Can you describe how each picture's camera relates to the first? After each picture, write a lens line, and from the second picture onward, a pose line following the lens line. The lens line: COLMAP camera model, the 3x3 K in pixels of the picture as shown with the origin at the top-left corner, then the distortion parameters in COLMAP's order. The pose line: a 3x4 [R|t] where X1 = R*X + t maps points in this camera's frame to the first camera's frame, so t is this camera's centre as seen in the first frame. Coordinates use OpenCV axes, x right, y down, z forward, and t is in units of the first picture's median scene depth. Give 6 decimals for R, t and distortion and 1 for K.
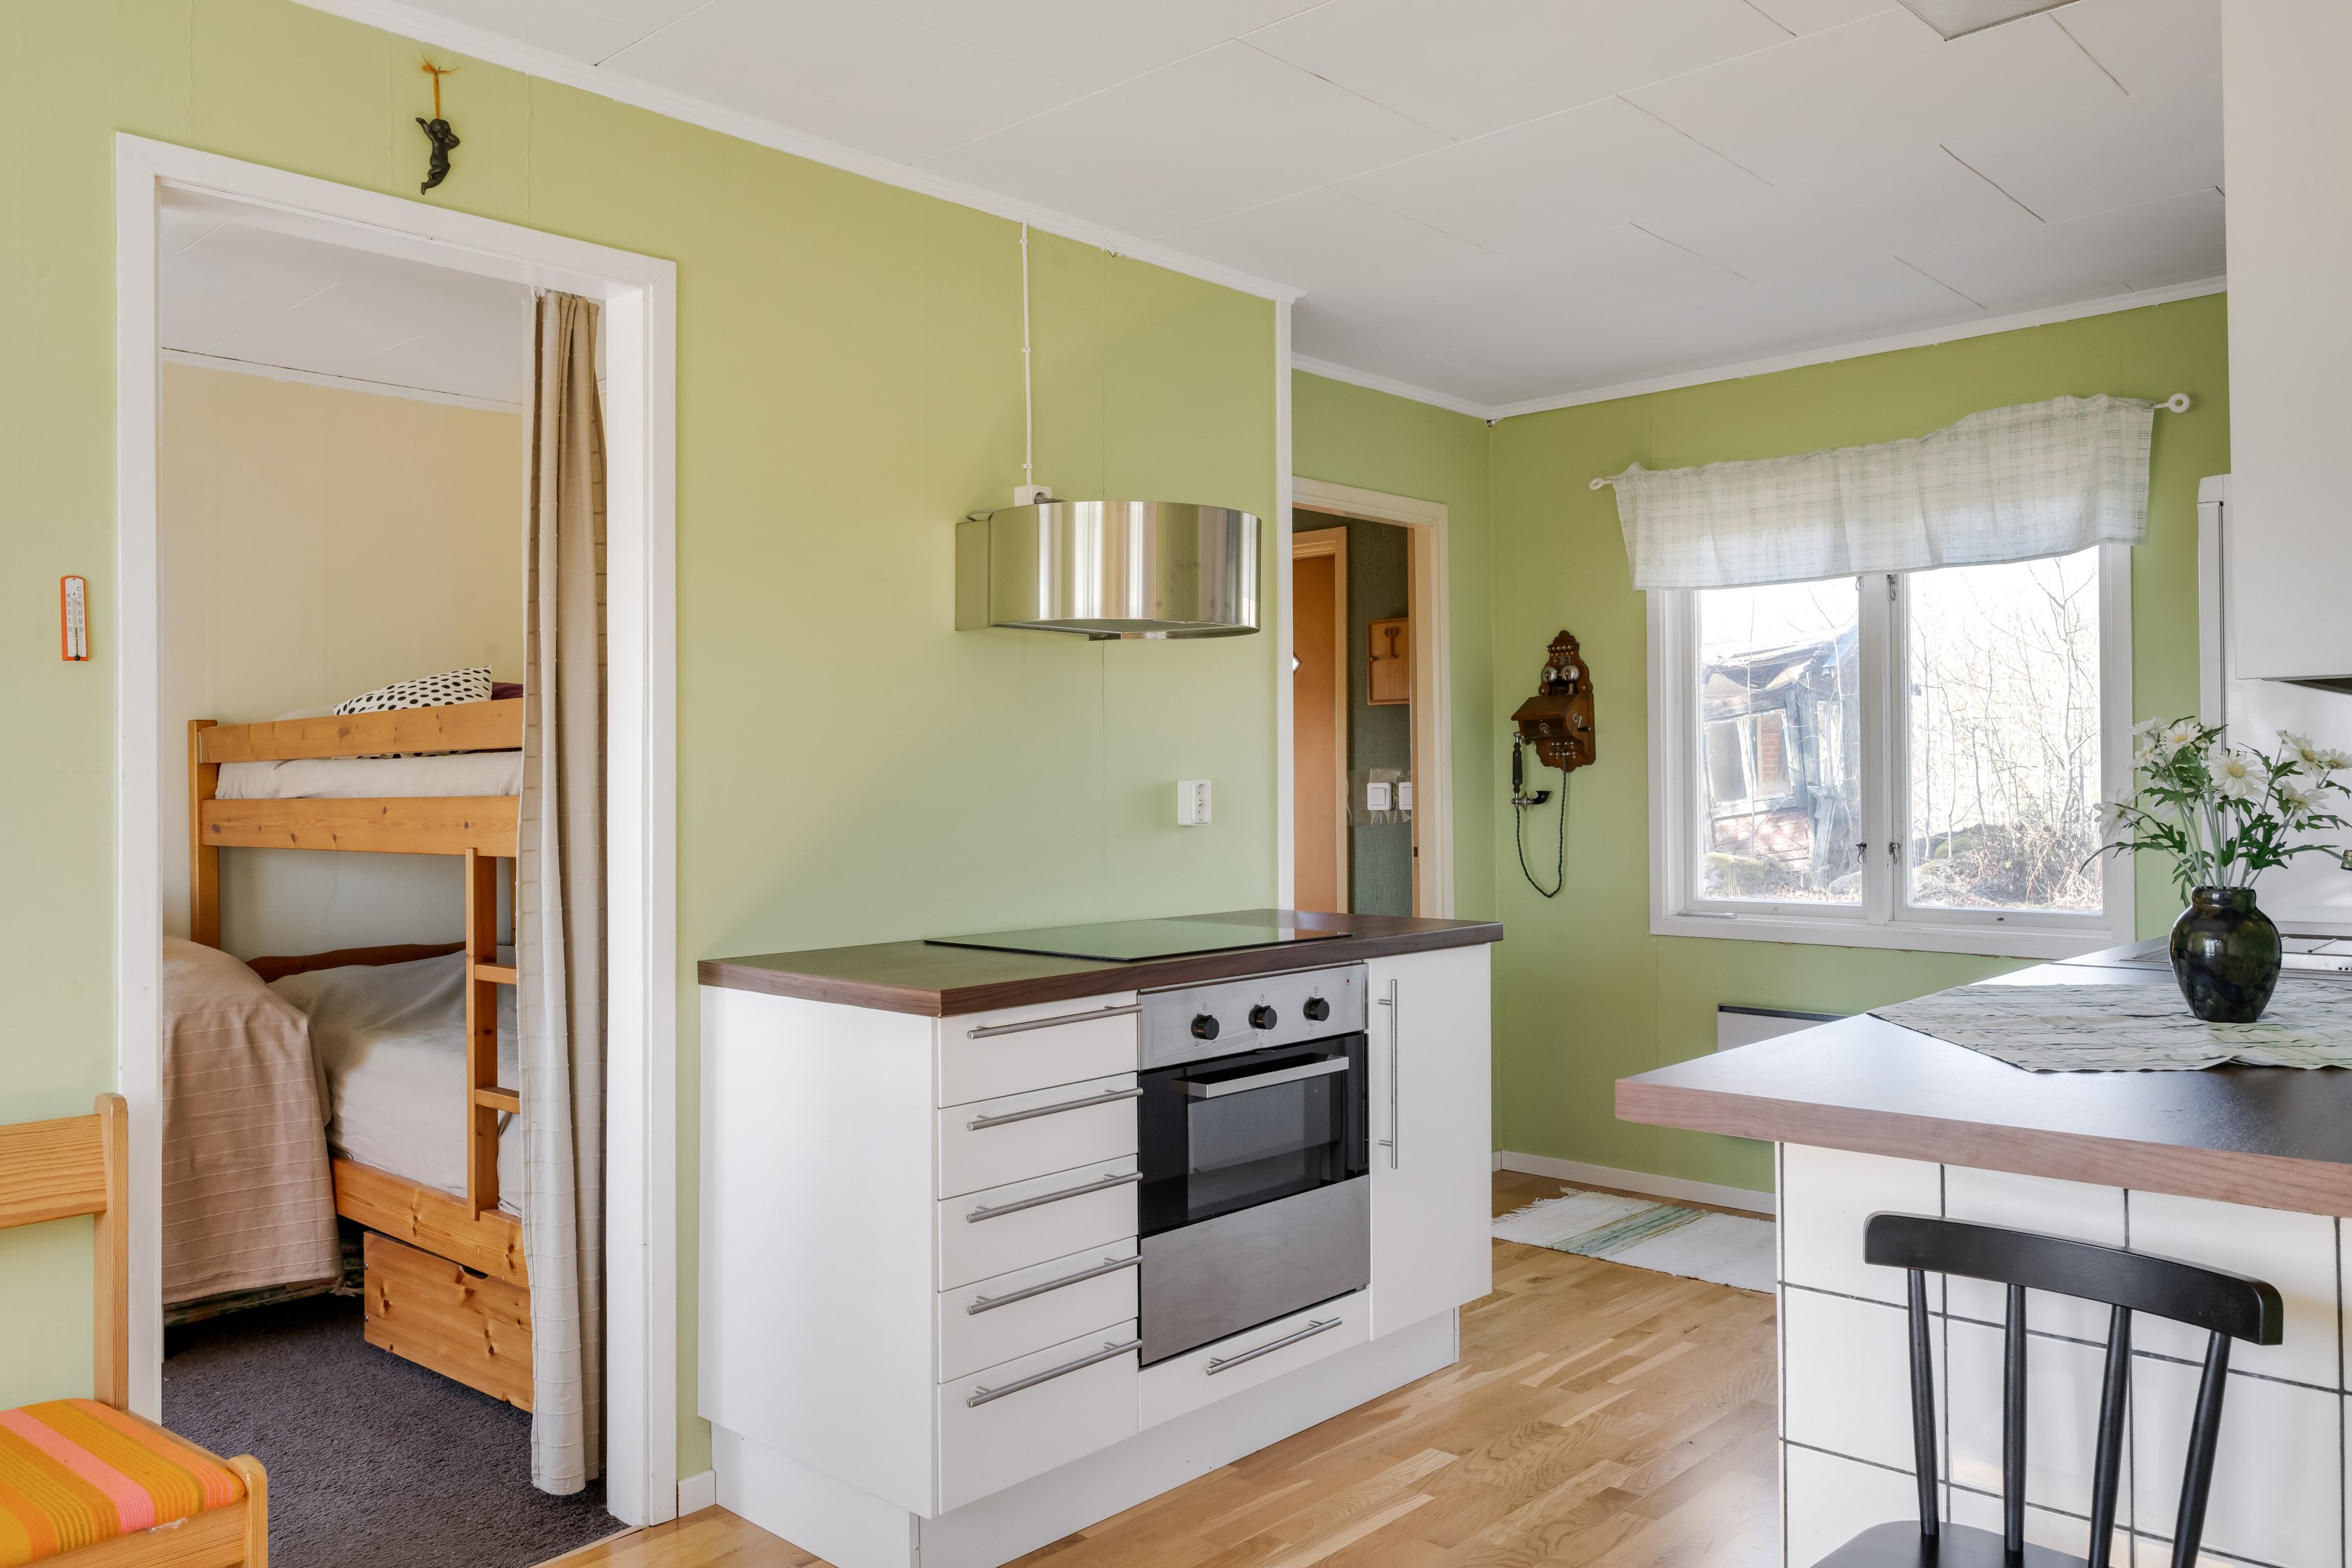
lens RADIAL K [[1714.5, 0, 1177.9], [0, 1714.5, 774.1], [0, 0, 1]] dist [-0.011114, 0.008779]
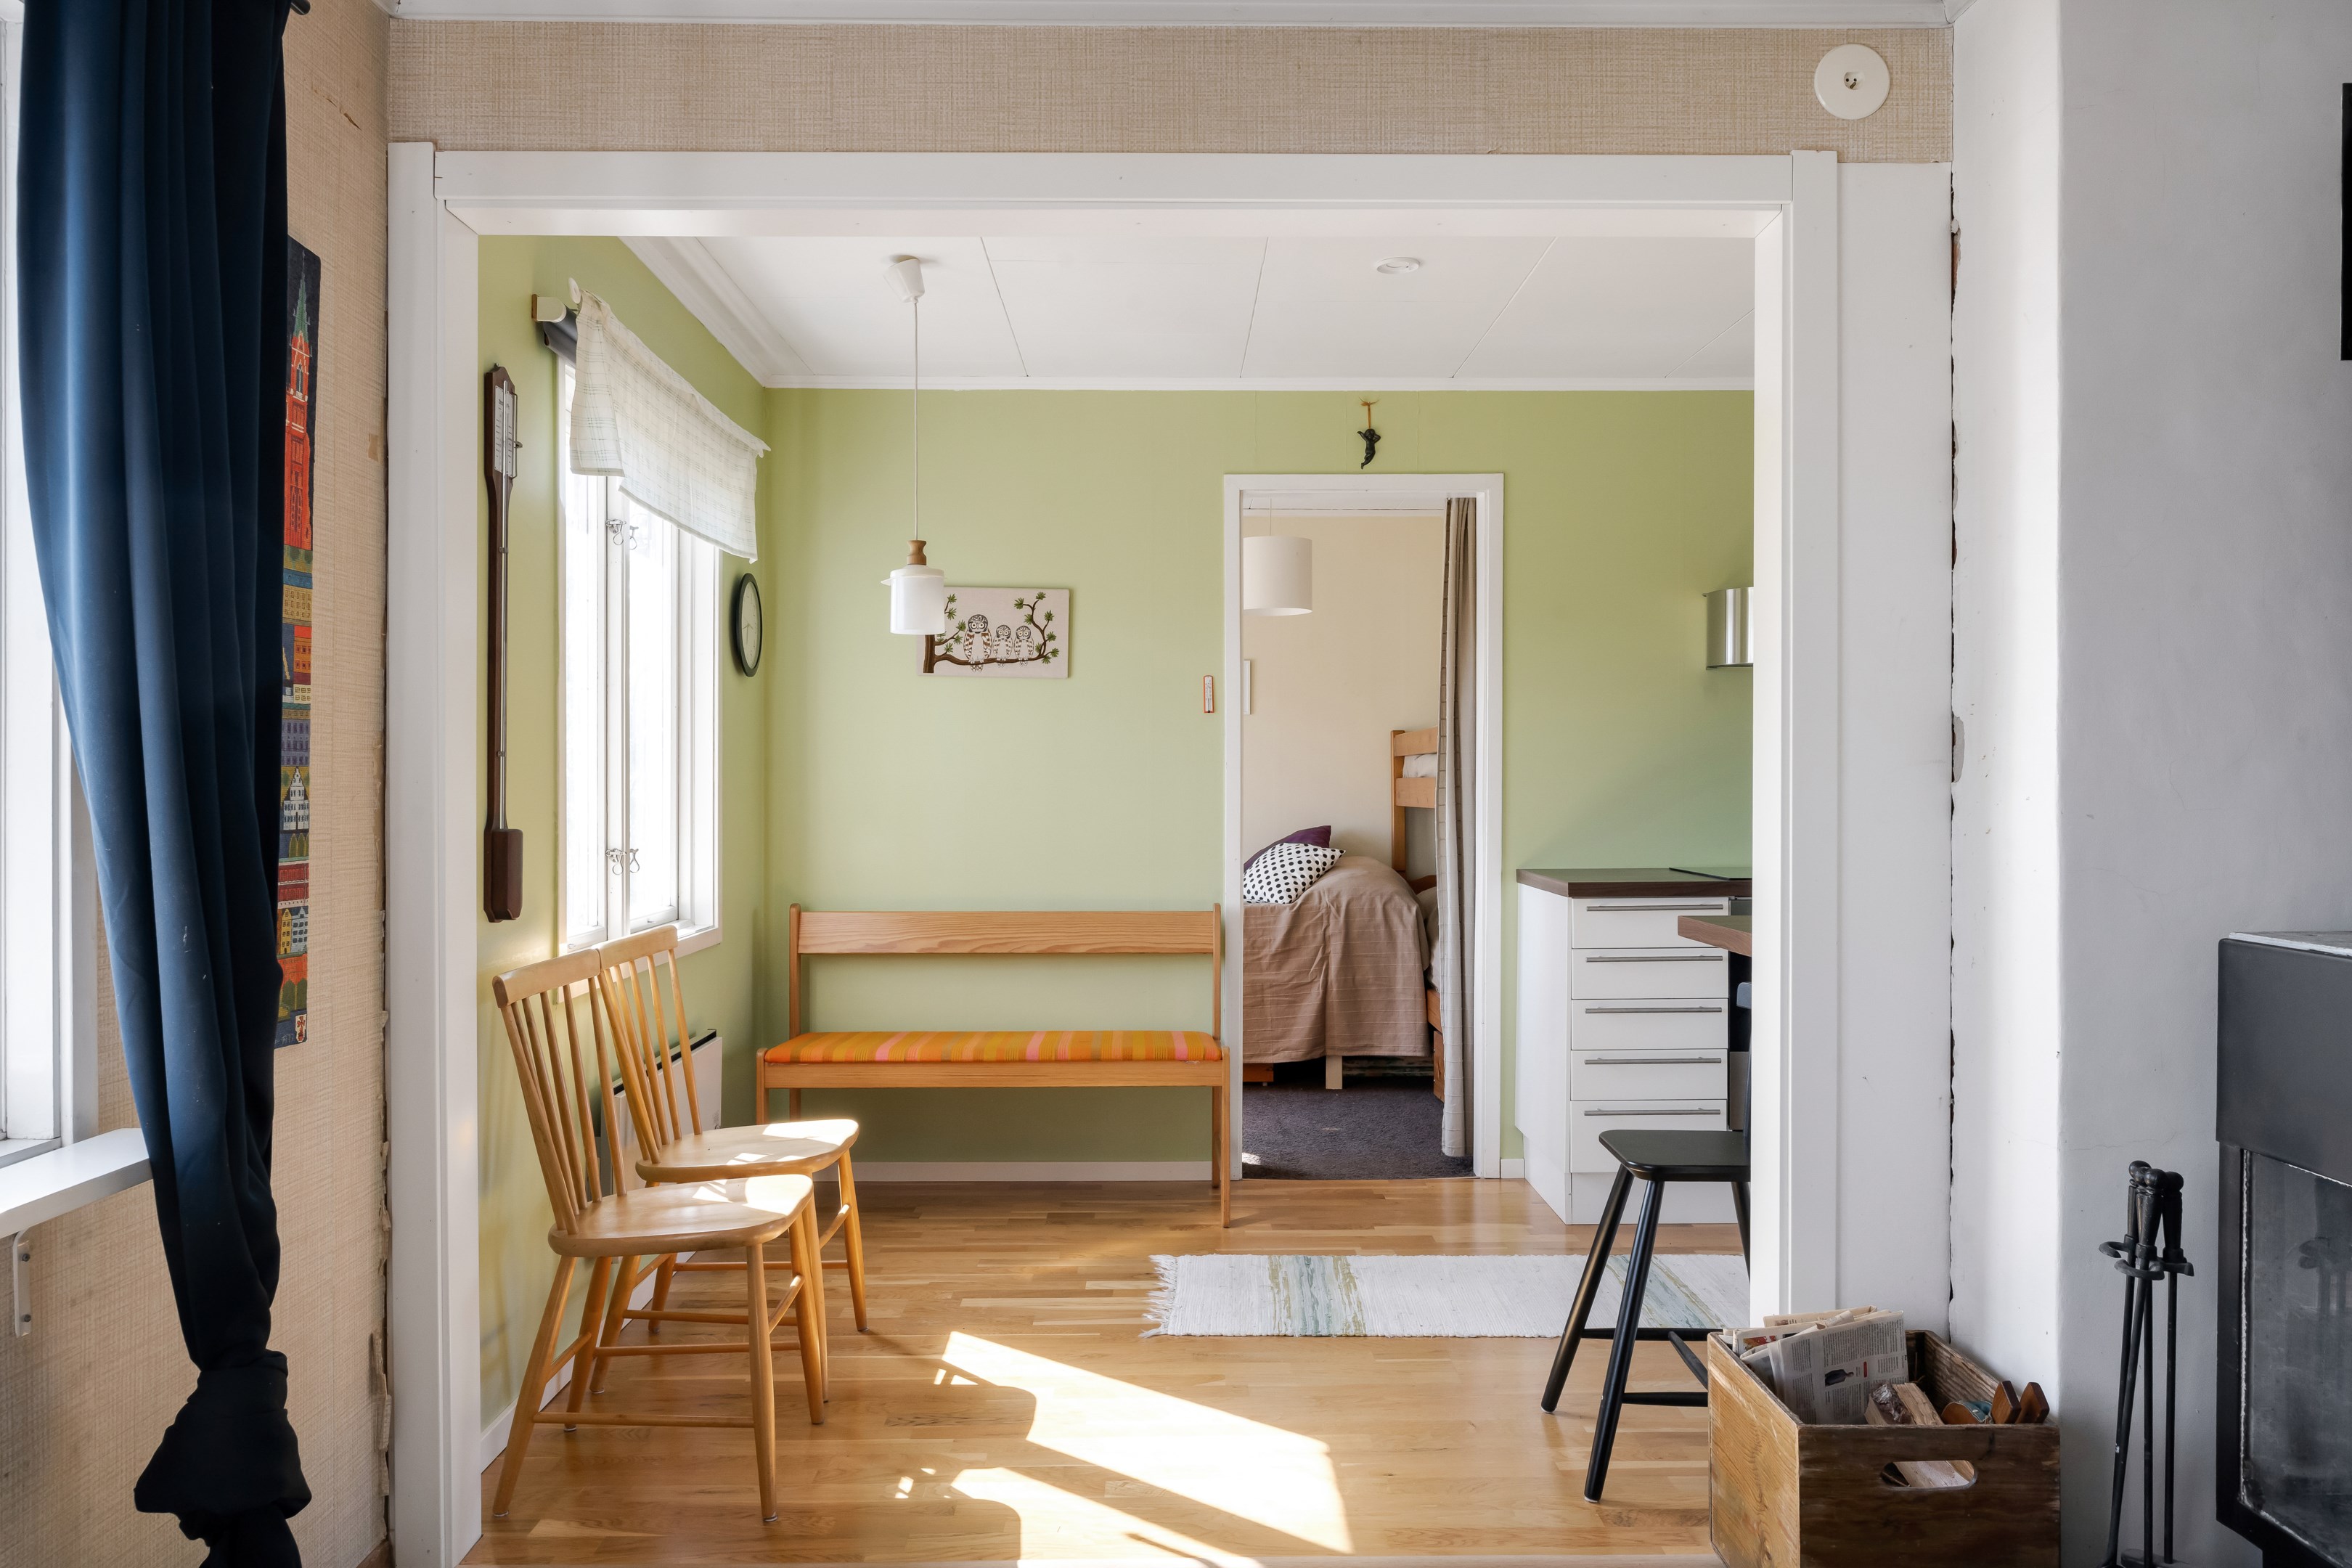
lens RADIAL K [[1714.5, 0, 1185.9], [0, 1714.5, 783.8], [0, 0, 1]] dist [-0.011114, 0.008779]
pose [[0.691520, 0.006622, -0.722327, 0.556660], [0.002337, 0.999932, 0.011405, 0.001174], [0.722353, -0.009575, 0.691458, -0.340412]]
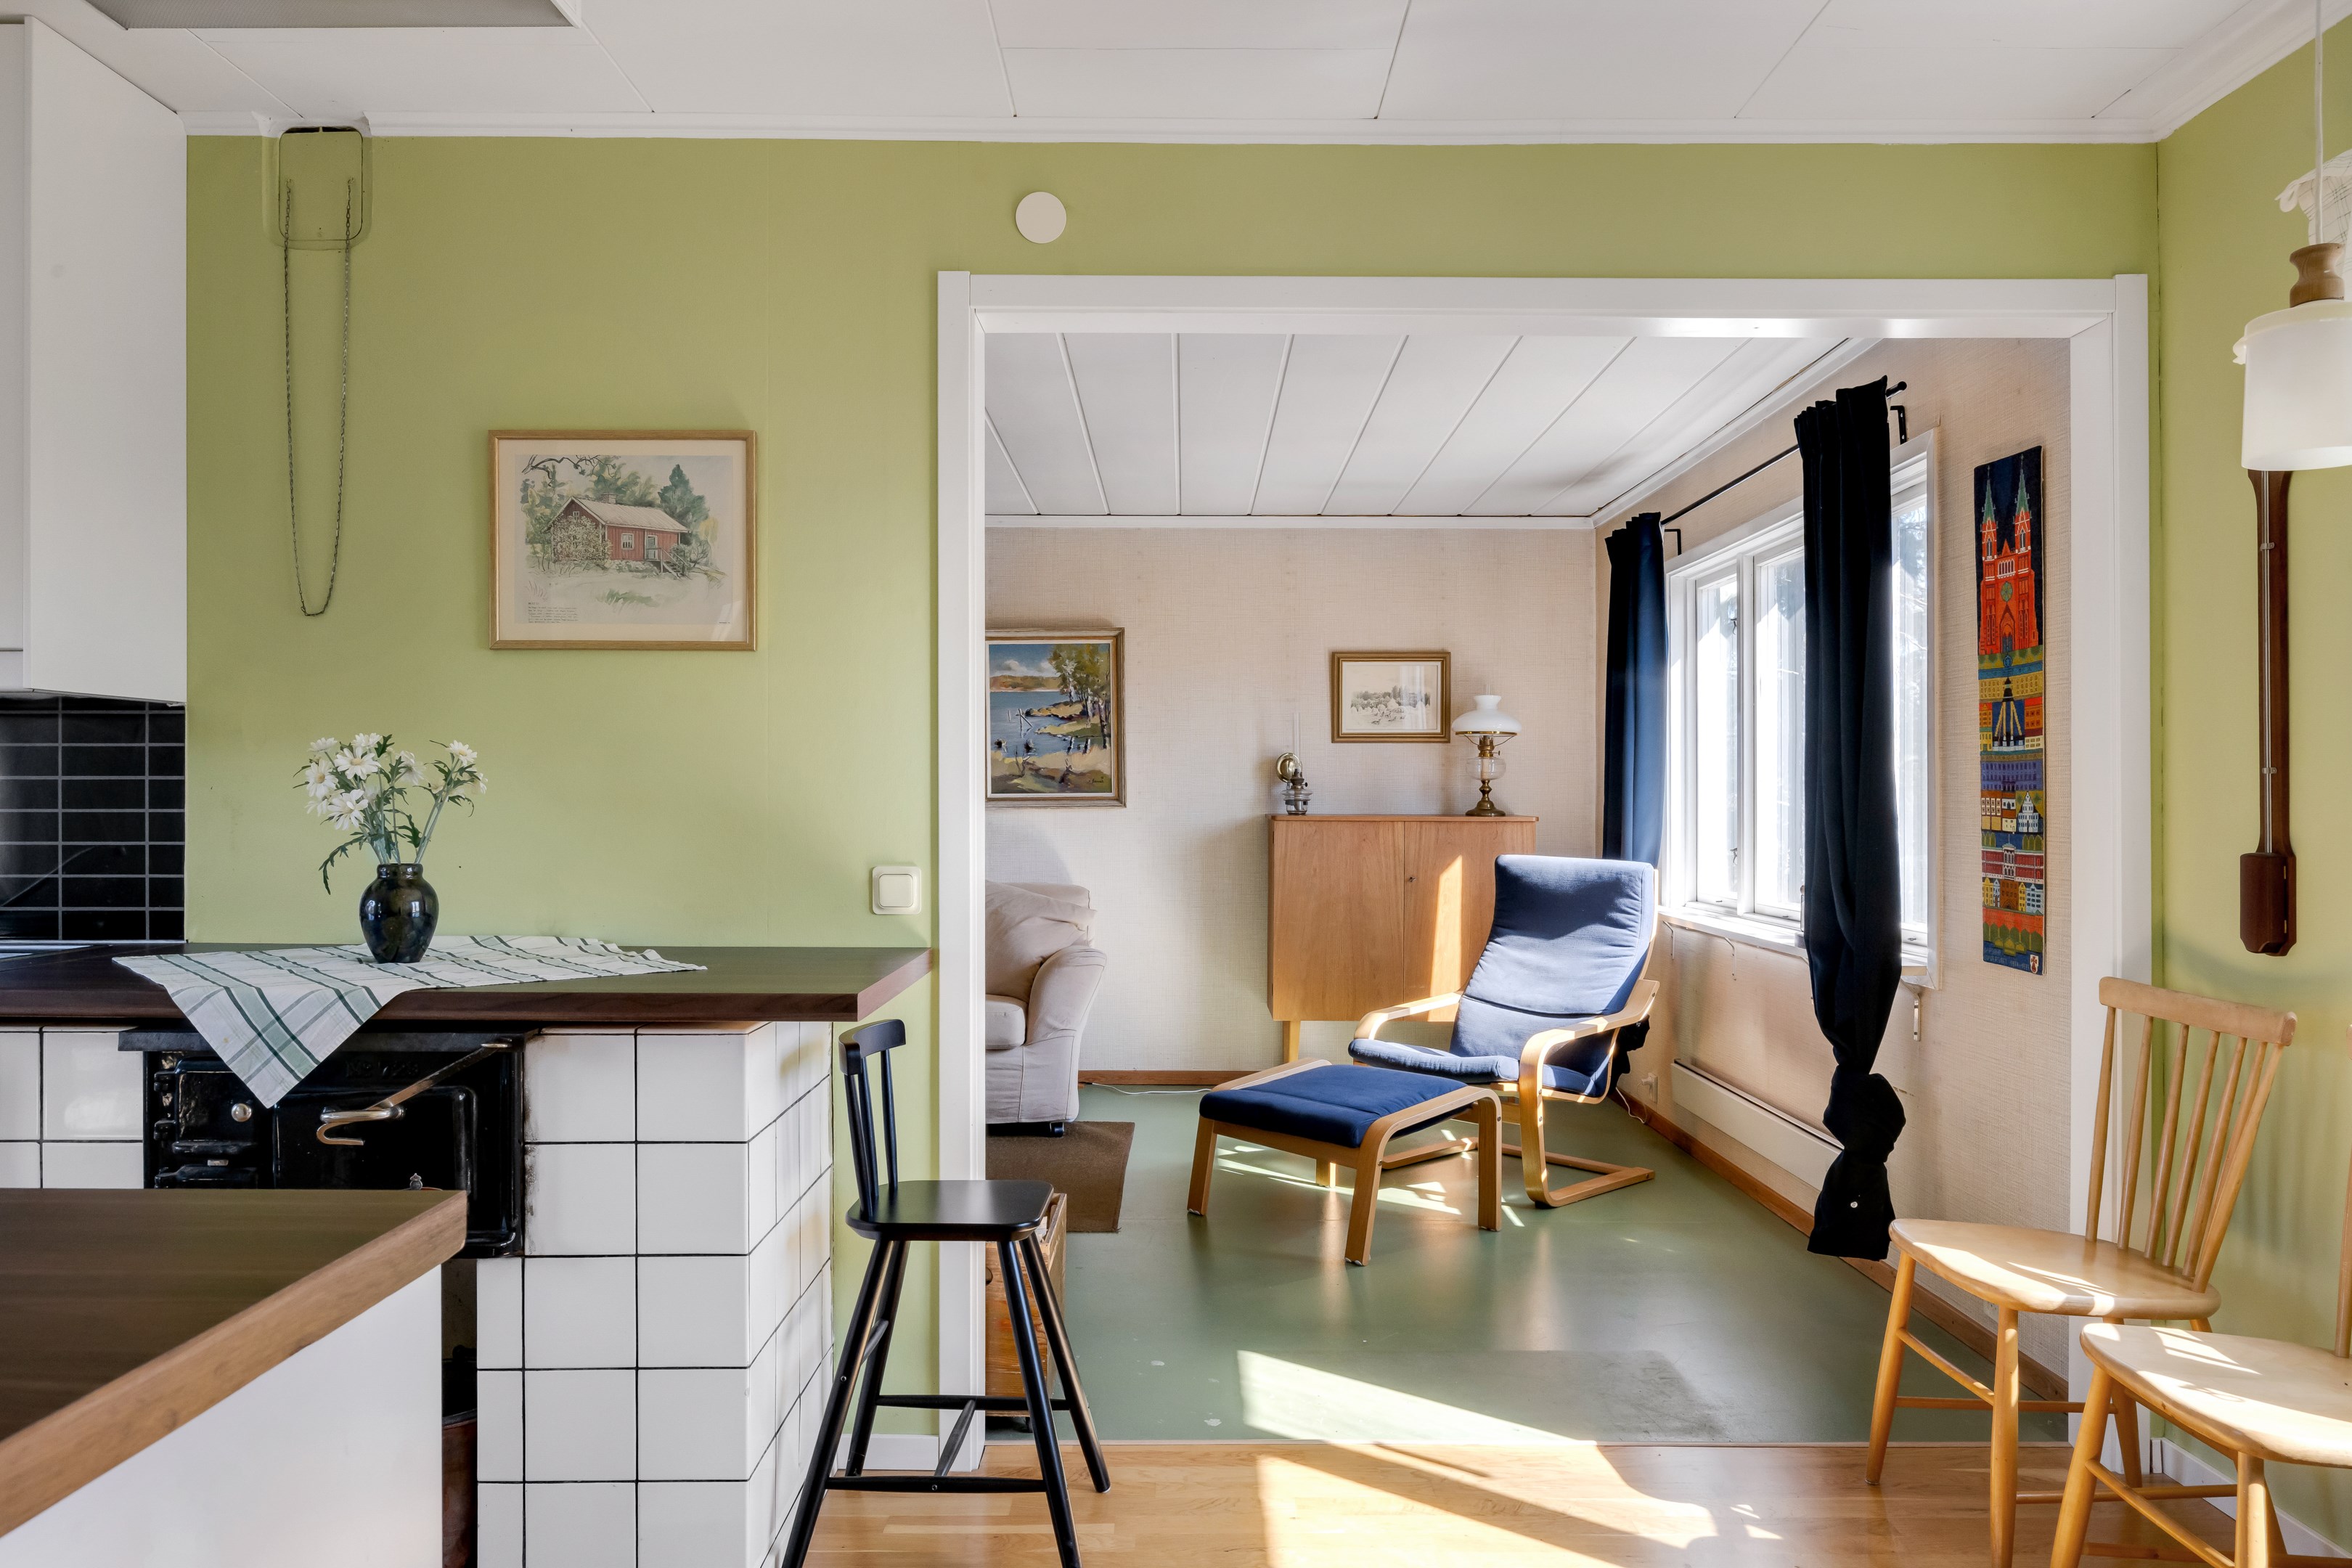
lens RADIAL K [[1606.0, 0, 1182.5], [0, 1606.0, 794.6], [0, 0, 1]] dist [-0.005068, 0.001053]
pose [[-0.682251, 0.007840, 0.731076, -0.375241], [-0.000599, 0.999936, -0.011282, 0.012860], [-0.731117, -0.008135, -0.682203, 0.725861]]
